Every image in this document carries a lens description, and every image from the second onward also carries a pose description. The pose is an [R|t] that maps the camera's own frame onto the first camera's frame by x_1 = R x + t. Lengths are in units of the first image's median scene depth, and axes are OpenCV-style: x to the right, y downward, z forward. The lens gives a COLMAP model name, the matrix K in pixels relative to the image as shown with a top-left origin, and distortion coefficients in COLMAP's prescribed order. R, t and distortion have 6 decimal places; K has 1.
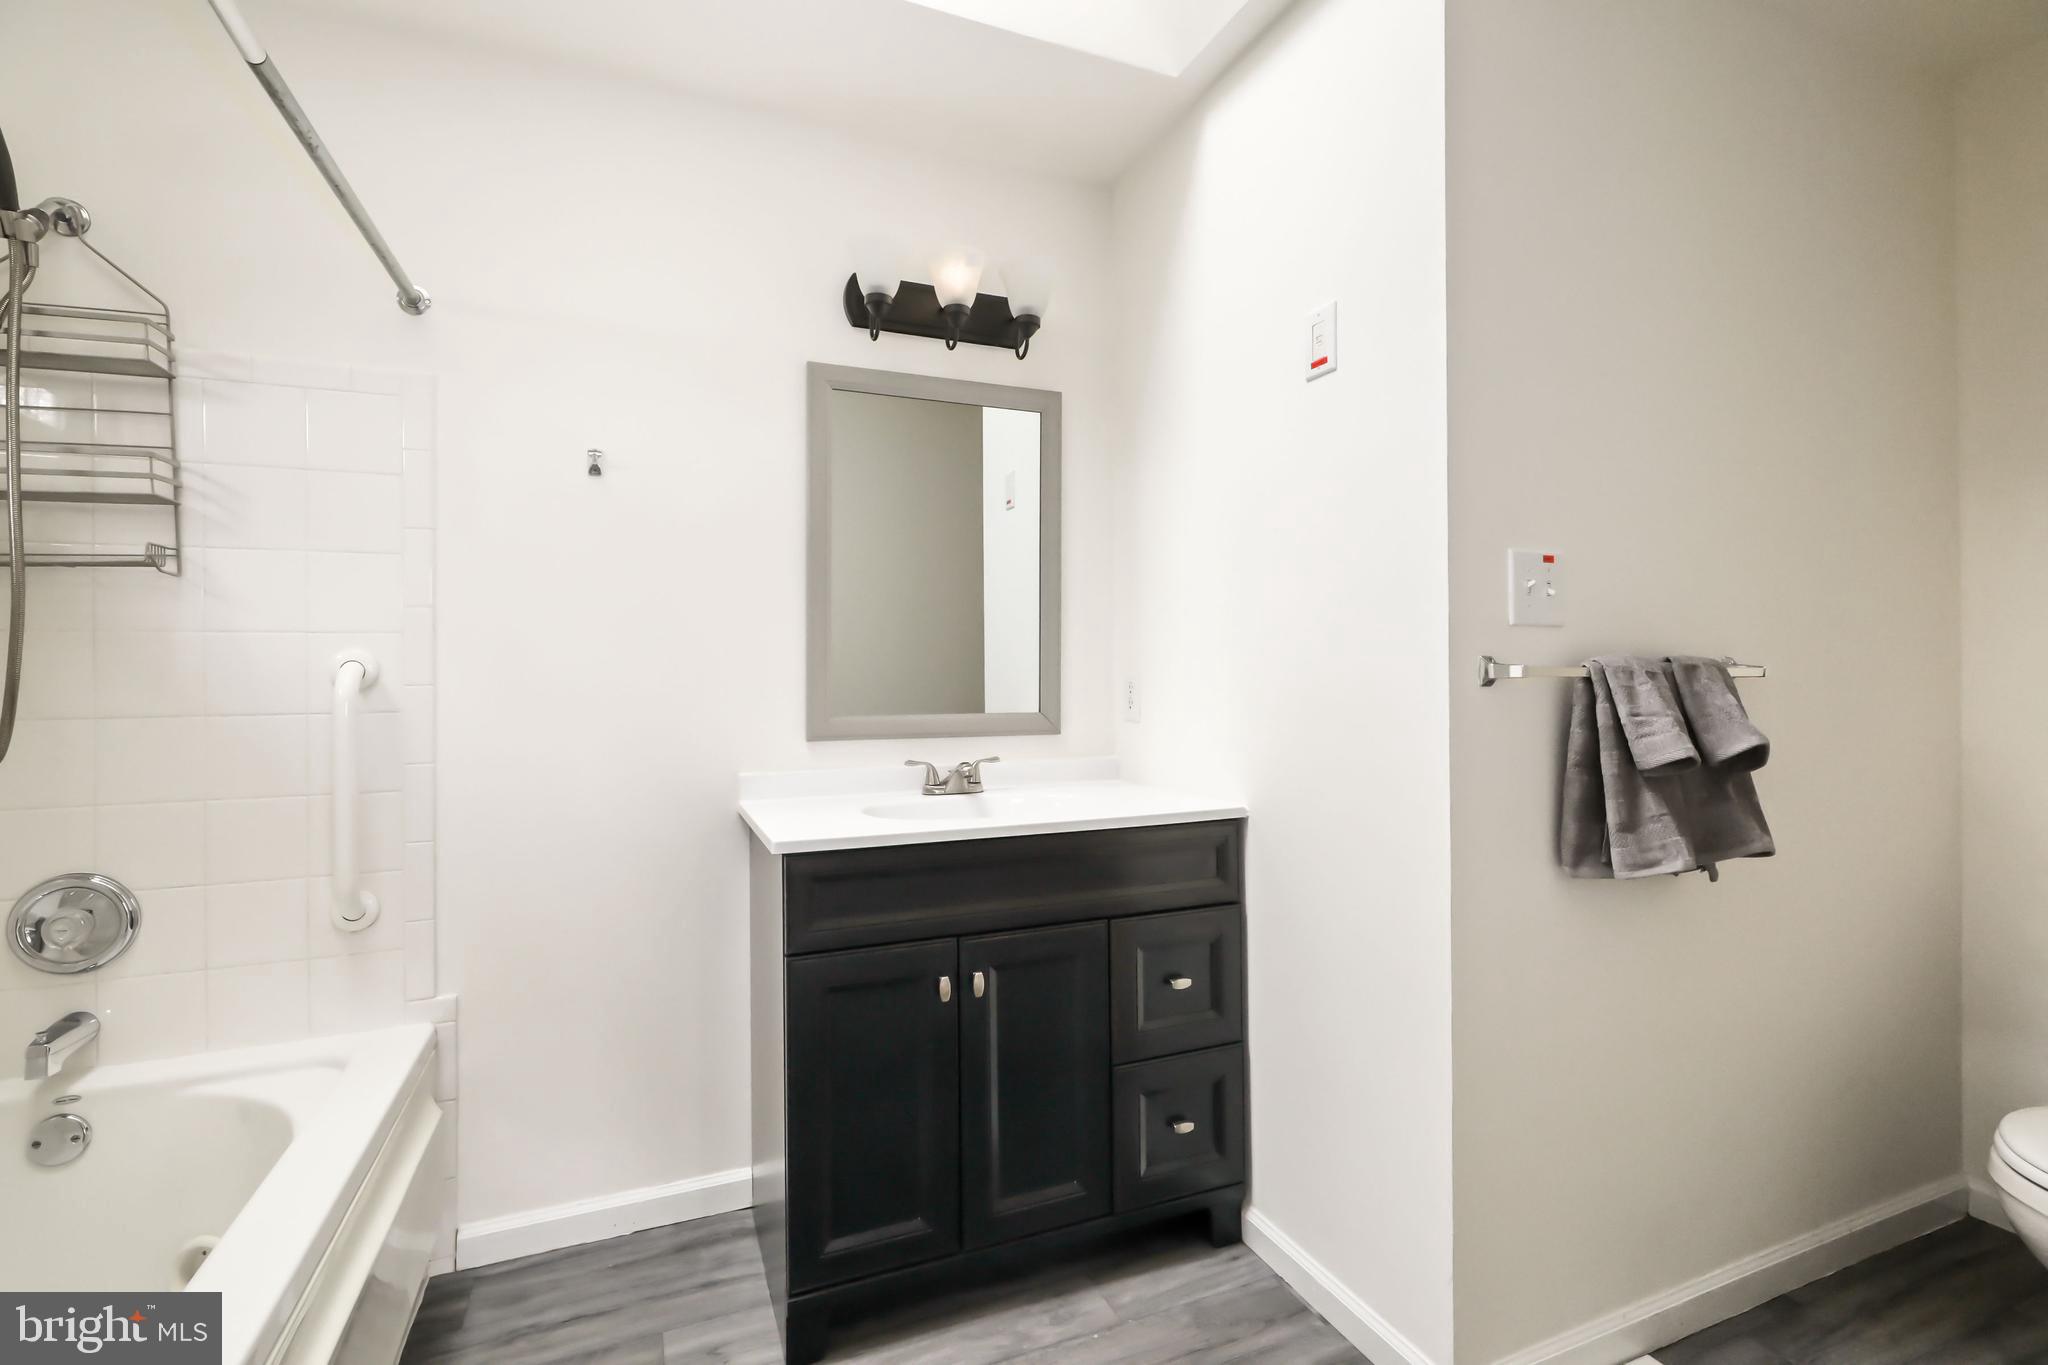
lens RADIAL K [[932.9, 0, 1018.3], [0, 932.9, 670.2], [0, 0, 1]] dist [0.001526, -0.000408]
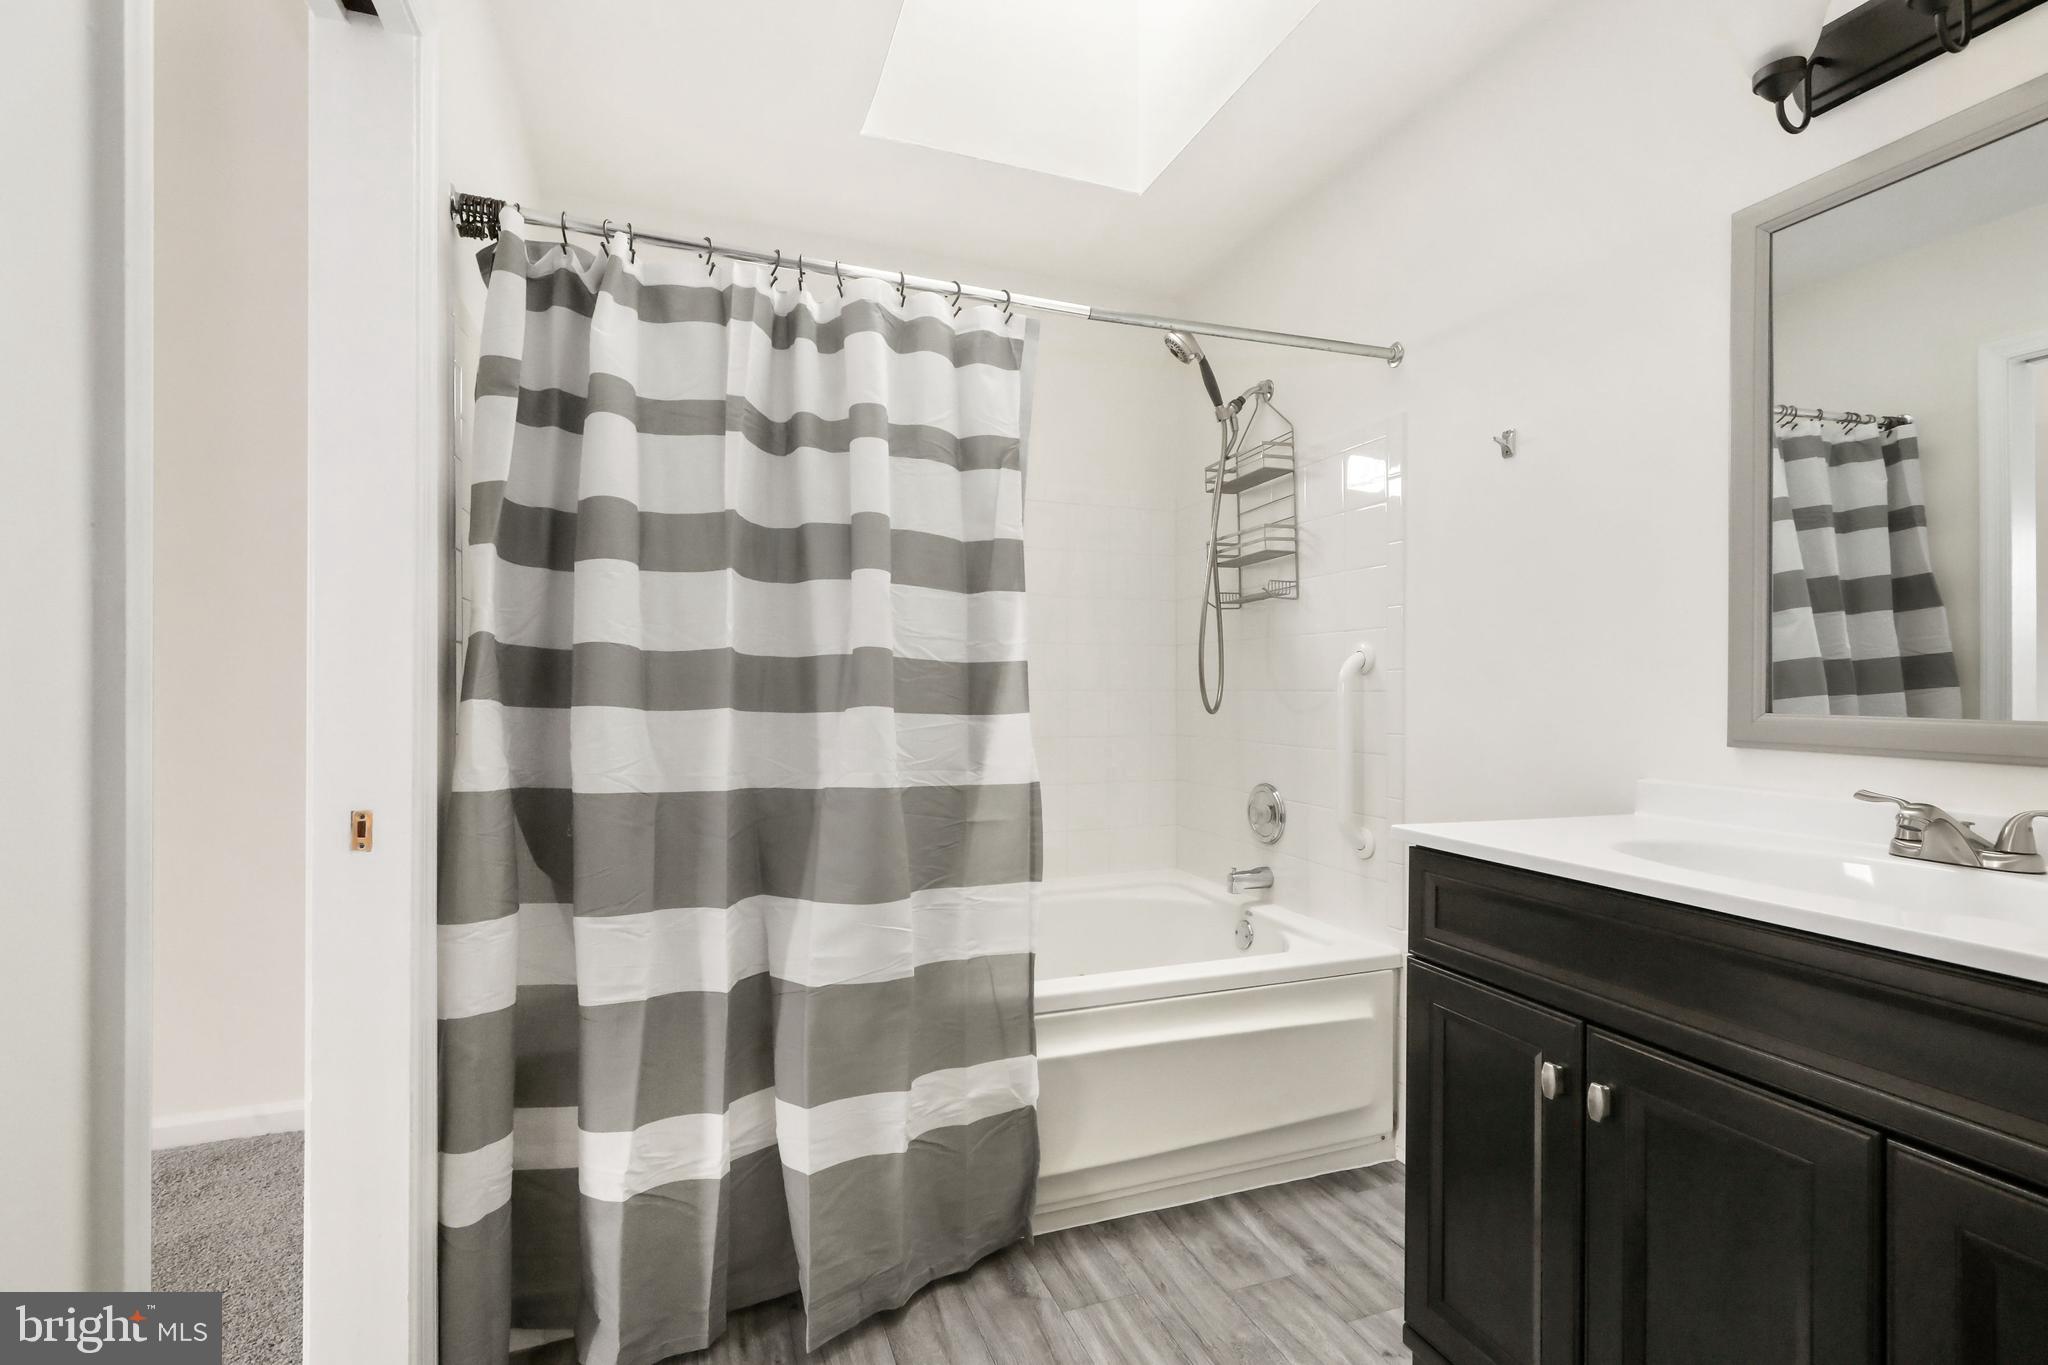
lens RADIAL K [[932.9, 0, 1016.9], [0, 932.9, 685.5], [0, 0, 1]] dist [0.001526, -0.000408]
pose [[-0.054801, 0.002138, -0.998495, 0.617337], [-0.009138, 0.999955, 0.002643, 0.038372], [0.998456, 0.009269, -0.054778, 0.588690]]
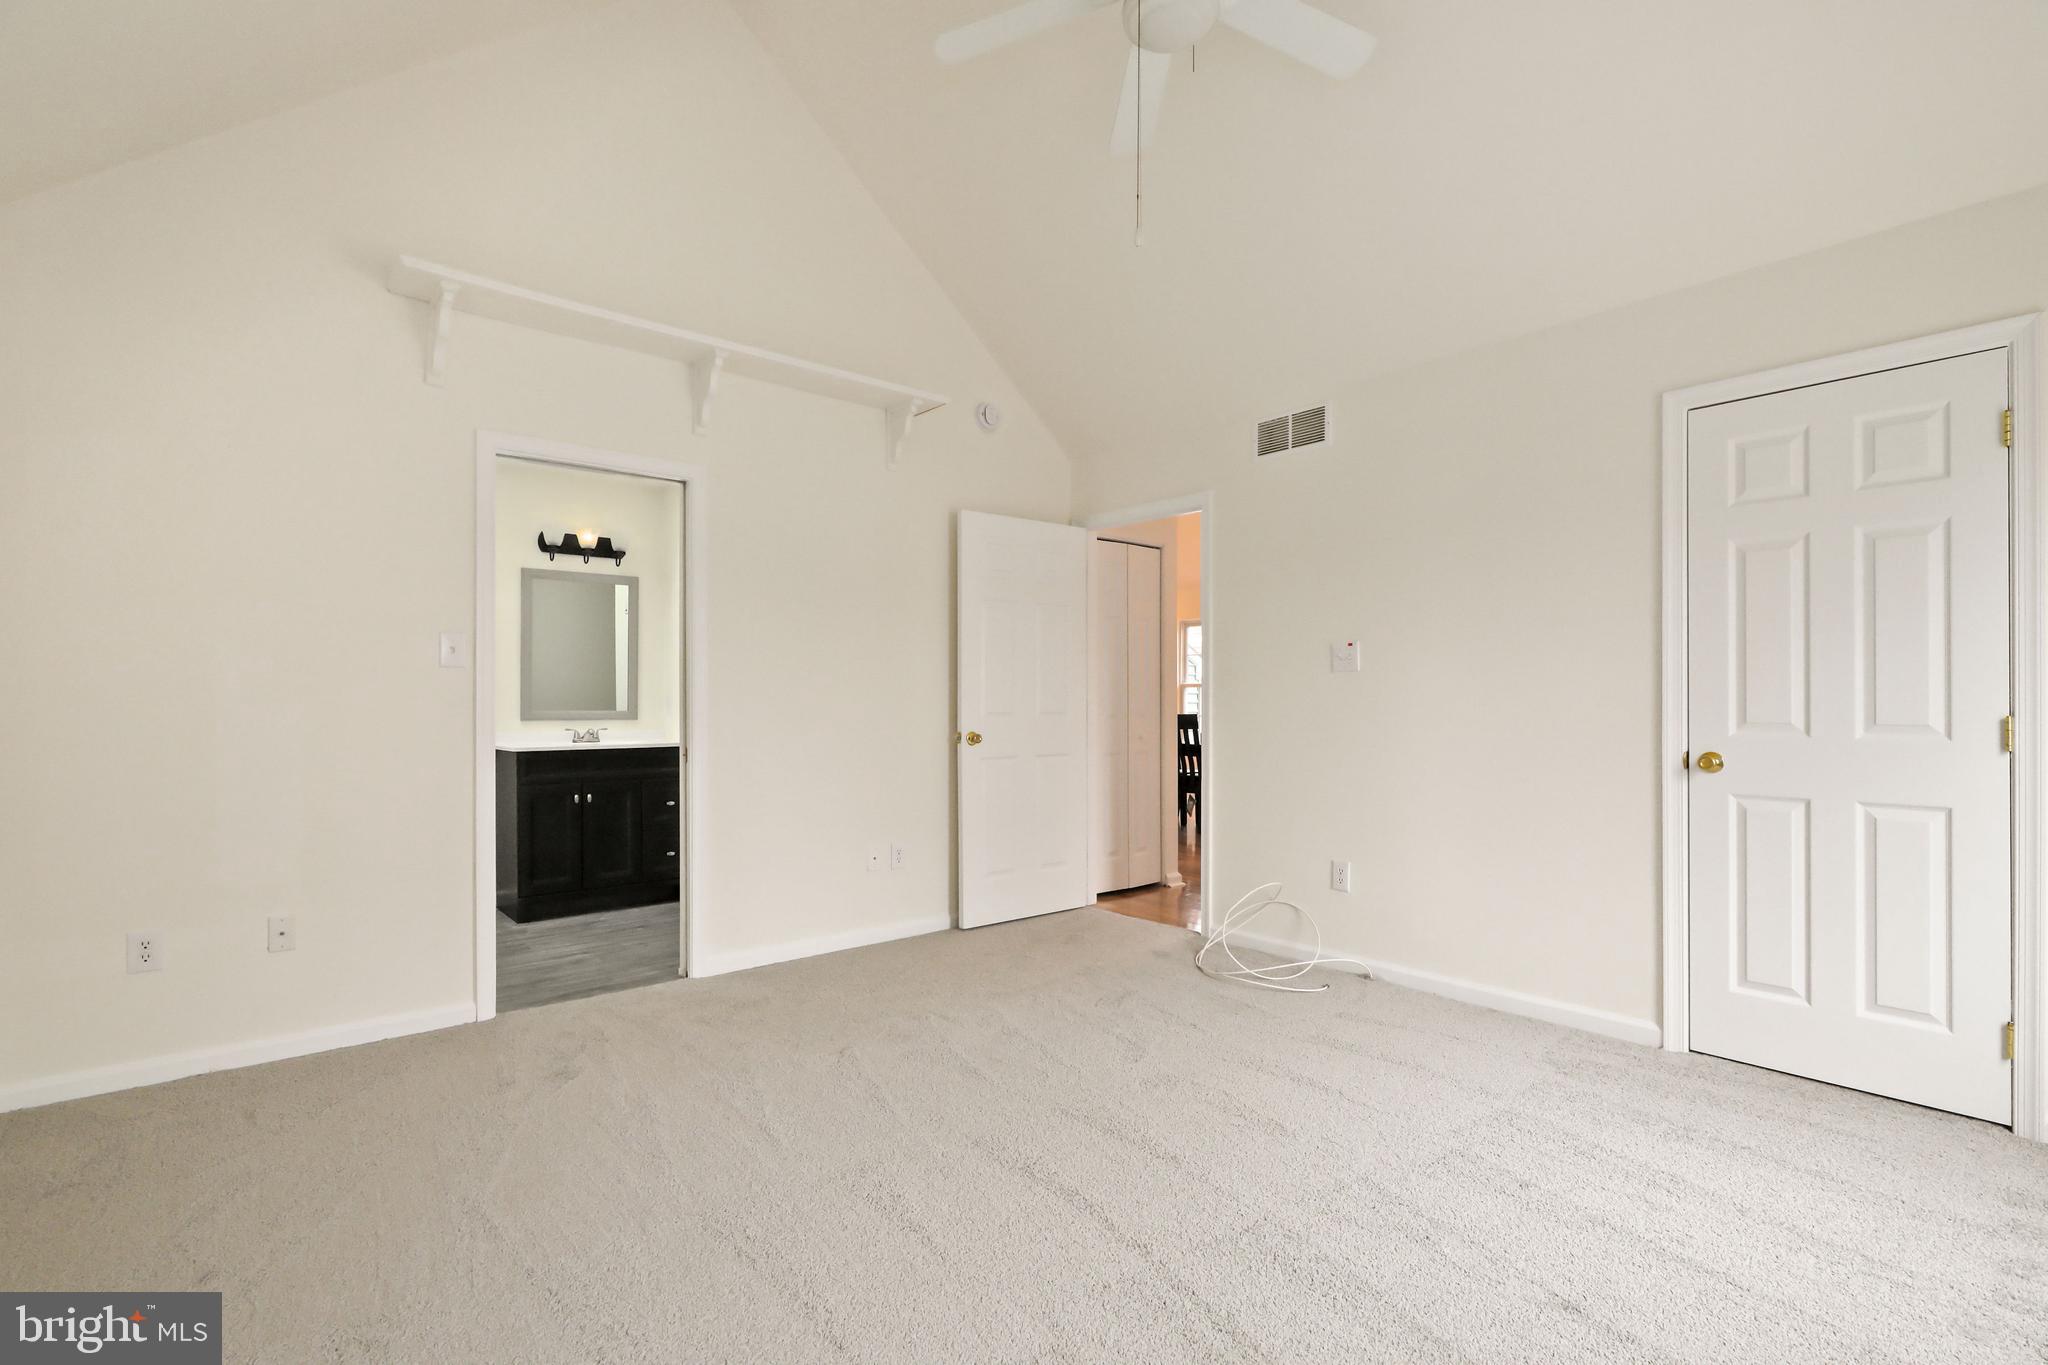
lens RADIAL K [[932.9, 0, 1025.6], [0, 932.9, 694.7], [0, 0, 1]] dist [0.001526, -0.000408]
pose [[0.952651, 0.000324, 0.304067, 0.356141], [0.003179, 0.999934, -0.011026, 0.045129], [-0.304051, 0.011470, 0.952587, -2.124949]]
